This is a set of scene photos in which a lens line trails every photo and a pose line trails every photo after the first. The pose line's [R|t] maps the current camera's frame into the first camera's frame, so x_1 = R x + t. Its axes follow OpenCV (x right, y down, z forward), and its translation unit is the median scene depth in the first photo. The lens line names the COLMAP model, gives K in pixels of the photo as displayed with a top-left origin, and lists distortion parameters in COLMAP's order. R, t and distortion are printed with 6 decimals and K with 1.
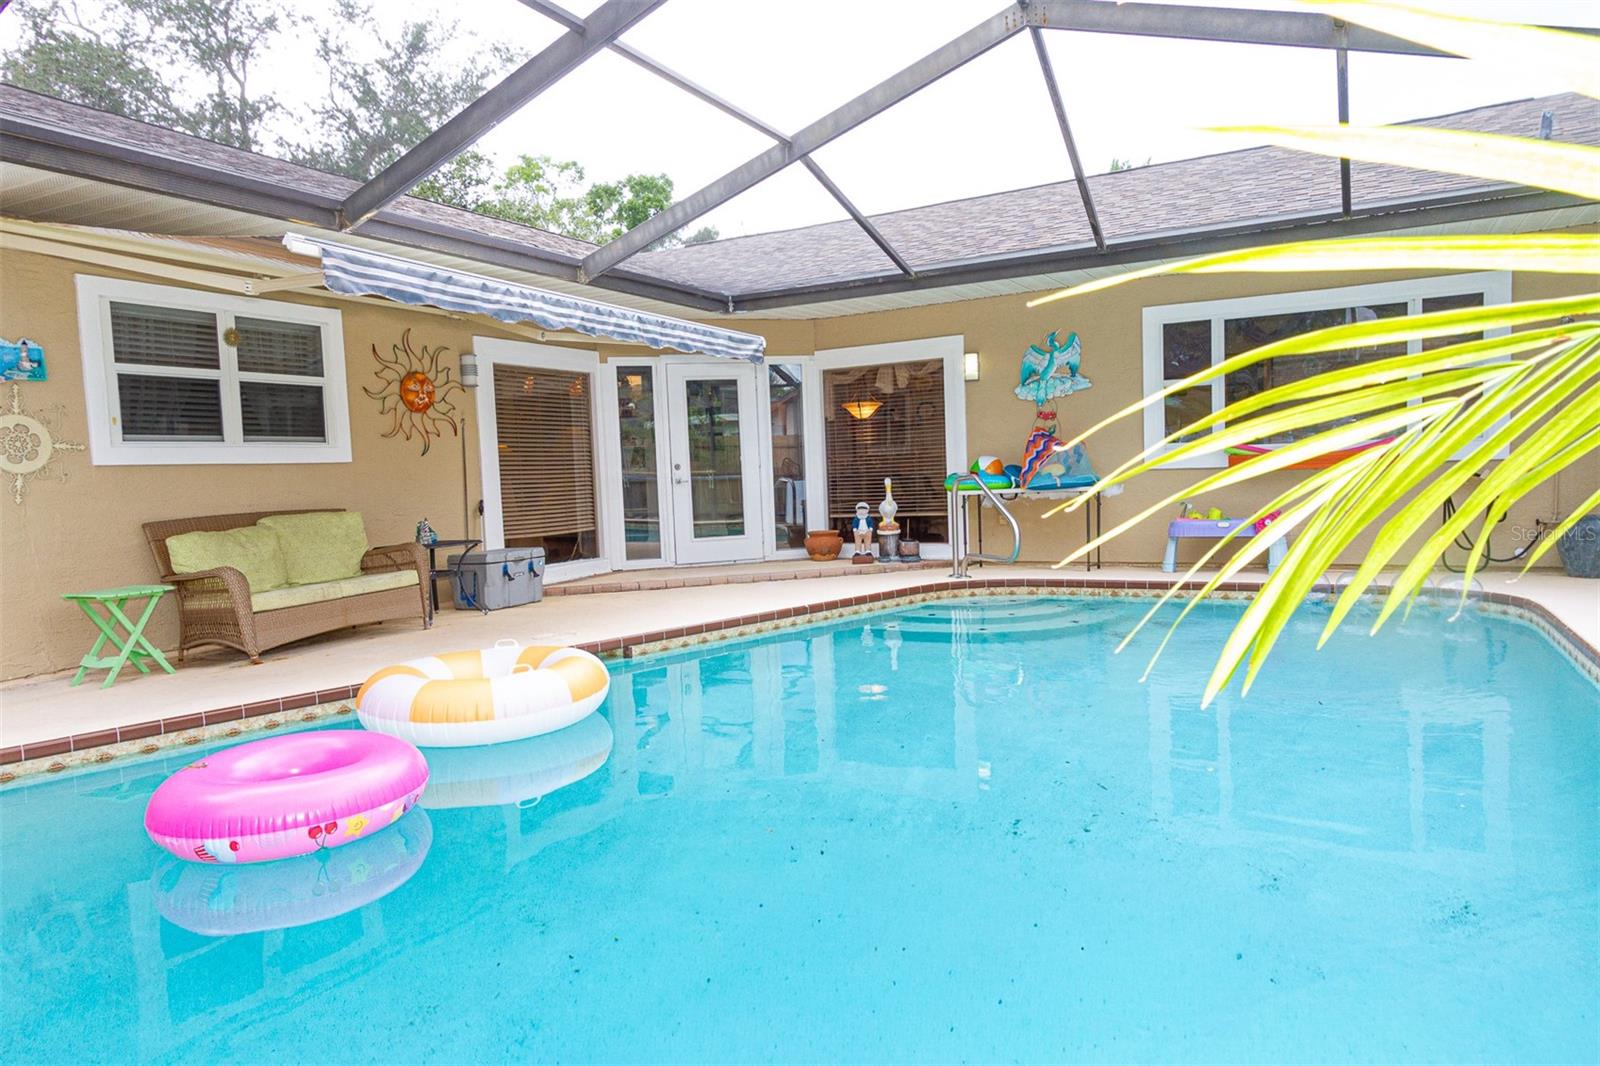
lens RADIAL K [[1006.8, 0, 798.6], [0, 1006.8, 529.2], [0, 0, 1]] dist [0.030274, -0.002568]
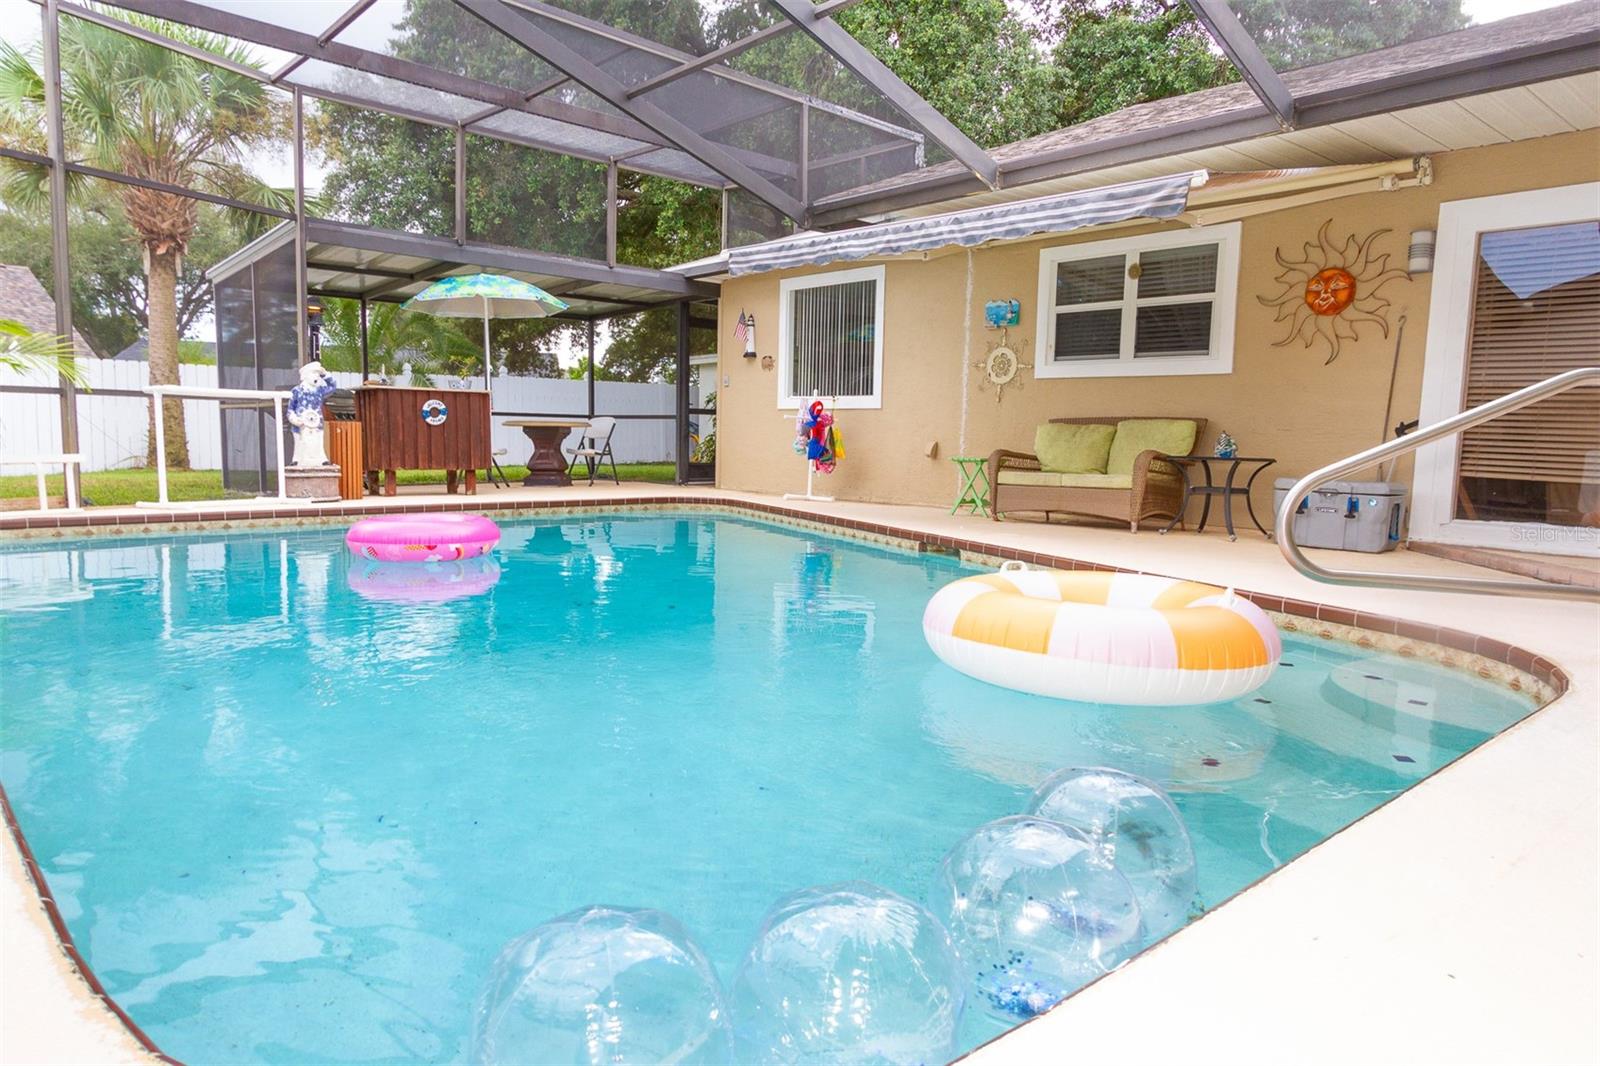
lens RADIAL K [[1006.8, 0, 798.1], [0, 1006.8, 533.1], [0, 0, 1]] dist [0.030274, -0.002568]
pose [[-0.344387, 0.128519, -0.929990, 0.755733], [-0.069138, 0.984424, 0.161645, -0.048323], [0.936279, 0.119966, -0.330137, 1.068231]]
